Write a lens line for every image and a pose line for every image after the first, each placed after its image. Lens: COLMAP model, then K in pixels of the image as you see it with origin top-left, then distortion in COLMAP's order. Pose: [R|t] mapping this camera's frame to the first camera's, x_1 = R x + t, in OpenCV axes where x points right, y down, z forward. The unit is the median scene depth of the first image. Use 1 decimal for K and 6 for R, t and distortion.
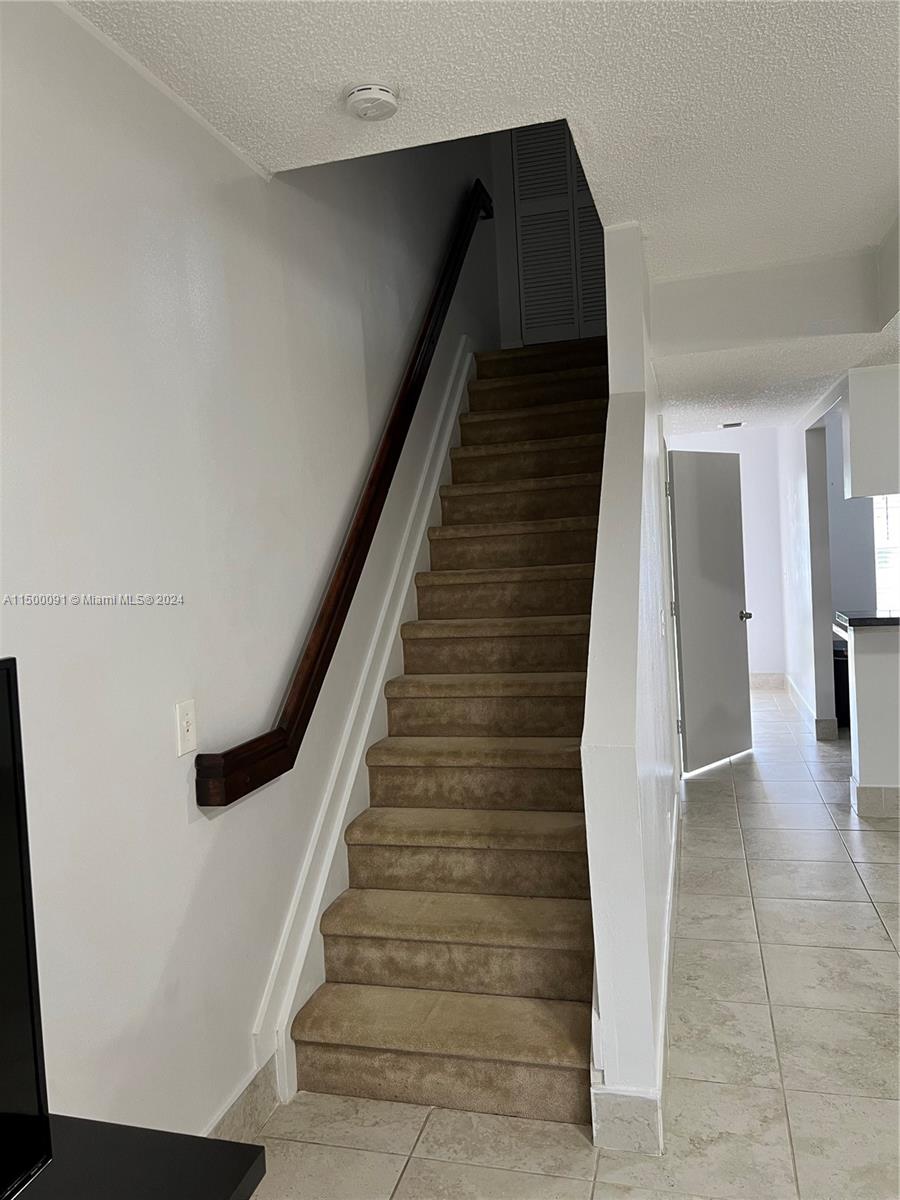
lens RADIAL K [[899.6, 0, 450.0], [0, 899.6, 600.0], [0, 0, 1]] dist [0.069070, -0.093544]
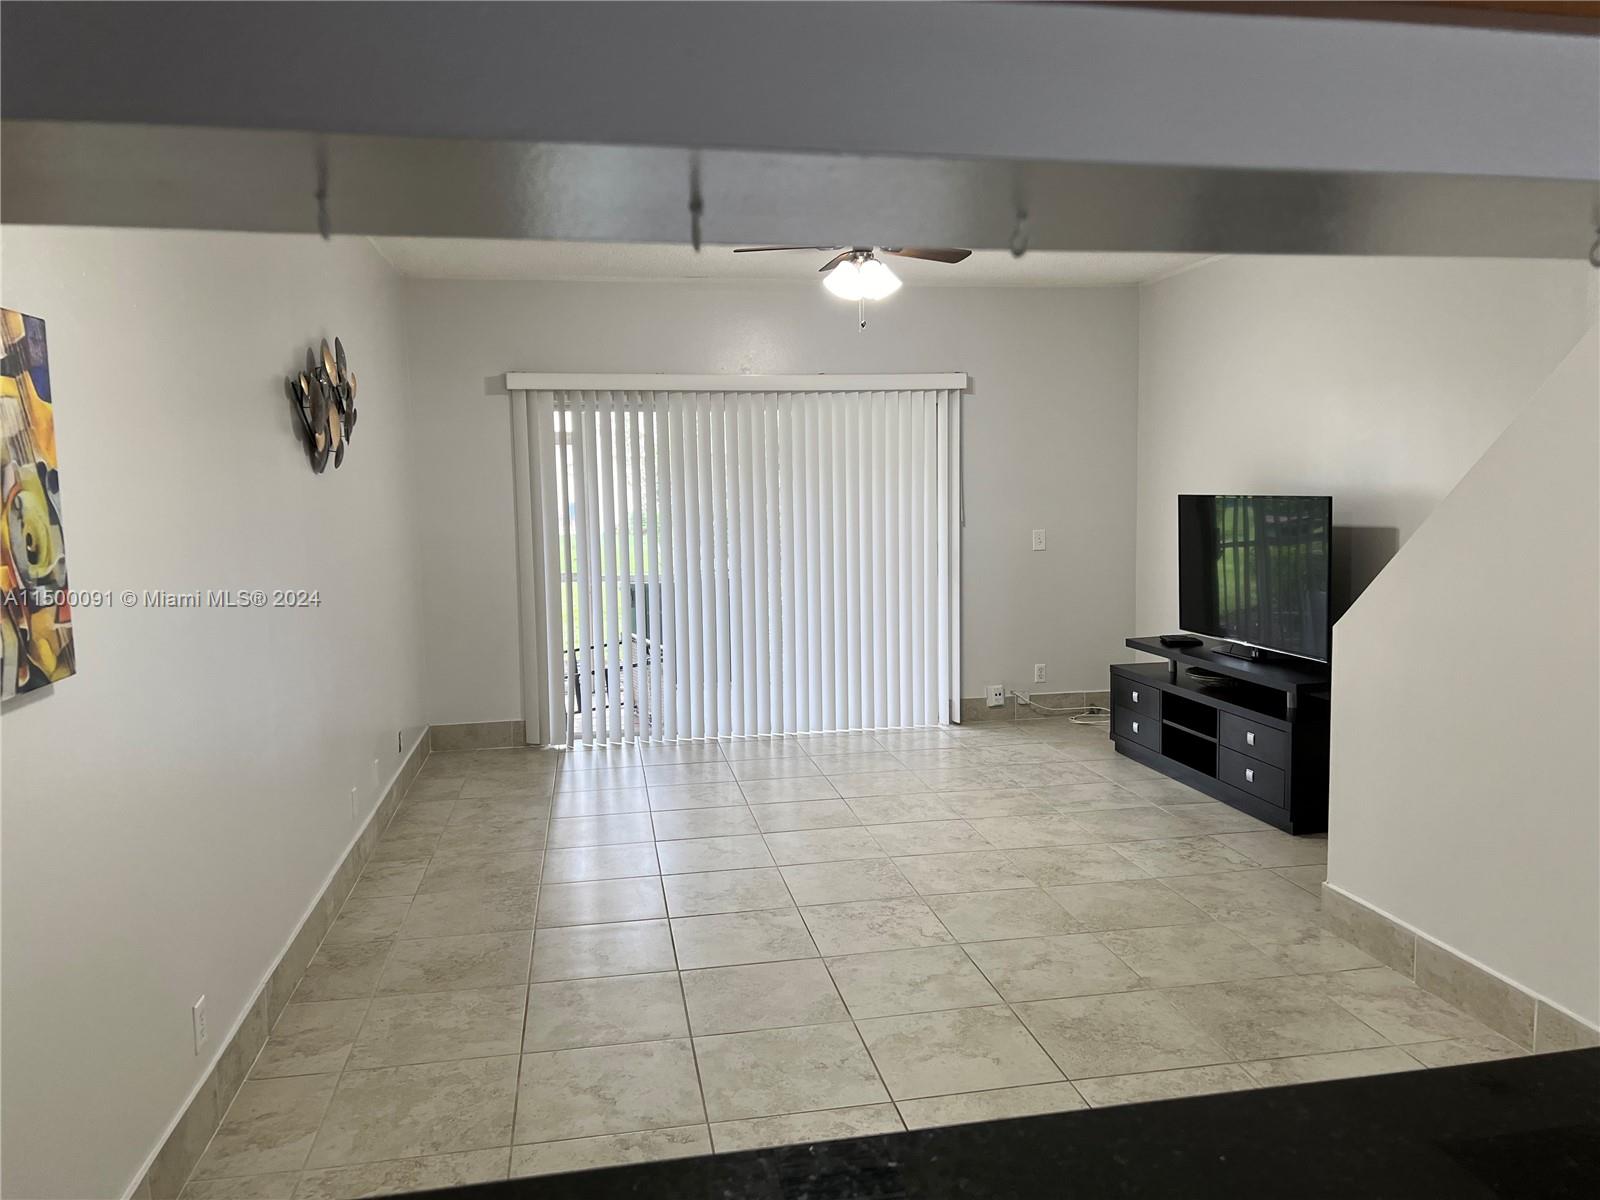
lens RADIAL K [[1199.5, 0, 800.0], [0, 1199.5, 600.0], [0, 0, 1]] dist [0.069070, -0.093544]
pose [[-0.901715, 0.119989, -0.415346, 1.474311], [0.046462, 0.982045, 0.182834, -0.214517], [0.429827, 0.145567, -0.891100, 1.994749]]
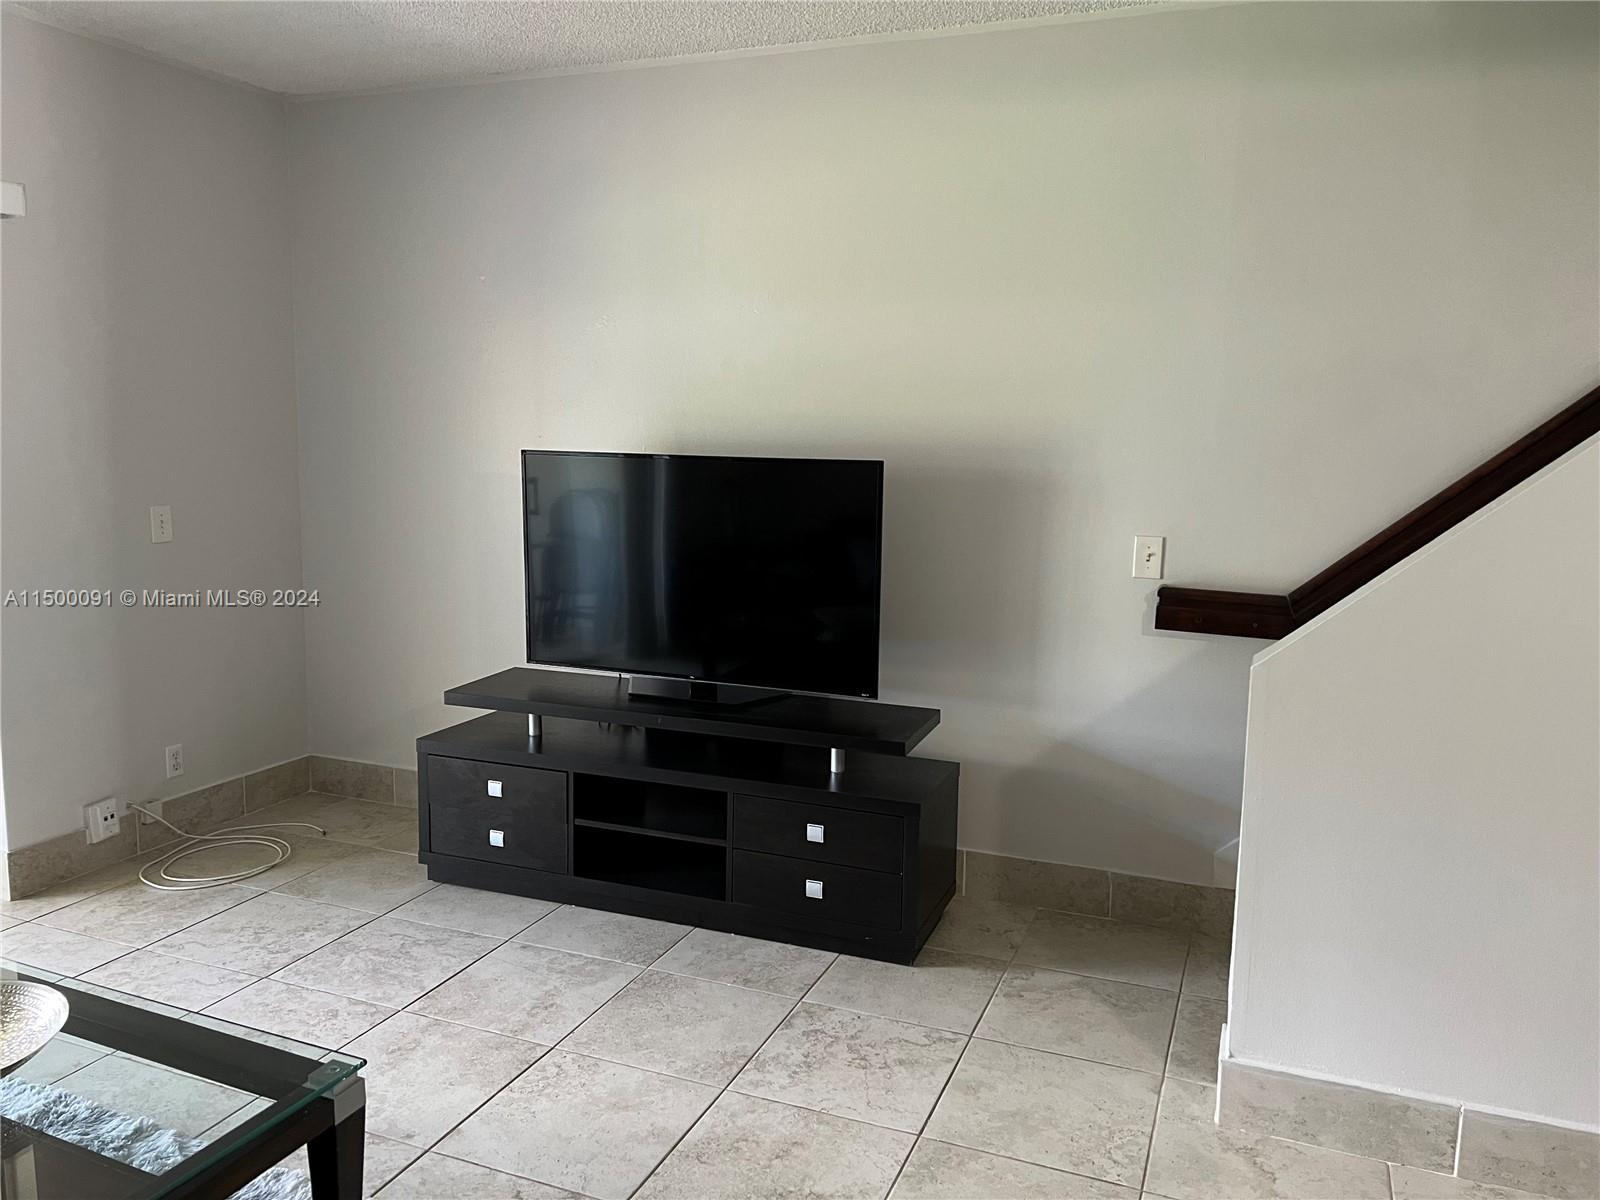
lens RADIAL K [[1199.5, 0, 800.0], [0, 1199.5, 600.0], [0, 0, 1]] dist [0.069070, -0.093544]
pose [[-0.121125, 0.194692, -0.973357, 1.210414], [-0.077213, 0.975758, 0.204781, -0.092808], [0.989630, 0.099959, -0.103156, 0.604359]]
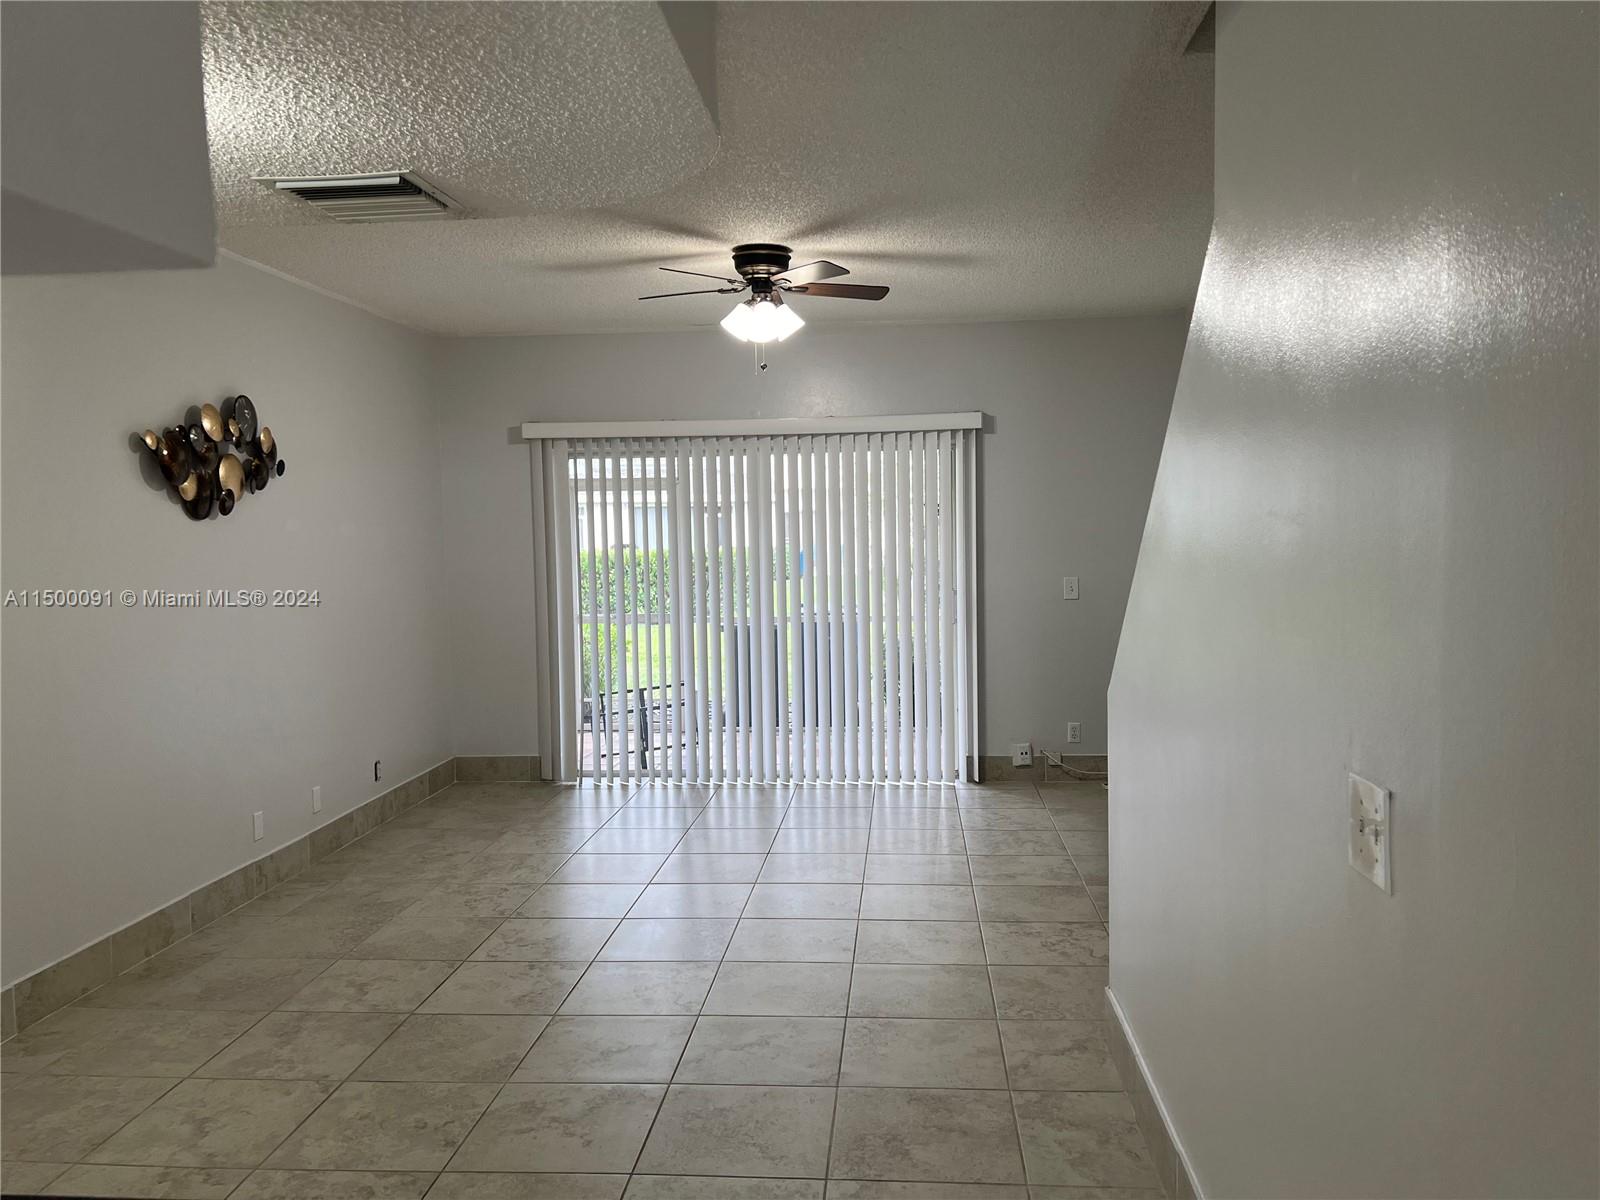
lens RADIAL K [[1205.4, 0, 800.0], [0, 1205.4, 600.0], [0, 0, 1]] dist [0.024169, -0.004422]
pose [[-0.981326, 0.091699, -0.169088, 0.759963], [0.069040, 0.988391, 0.135336, -0.179062], [0.179536, 0.121135, -0.976265, 2.171092]]
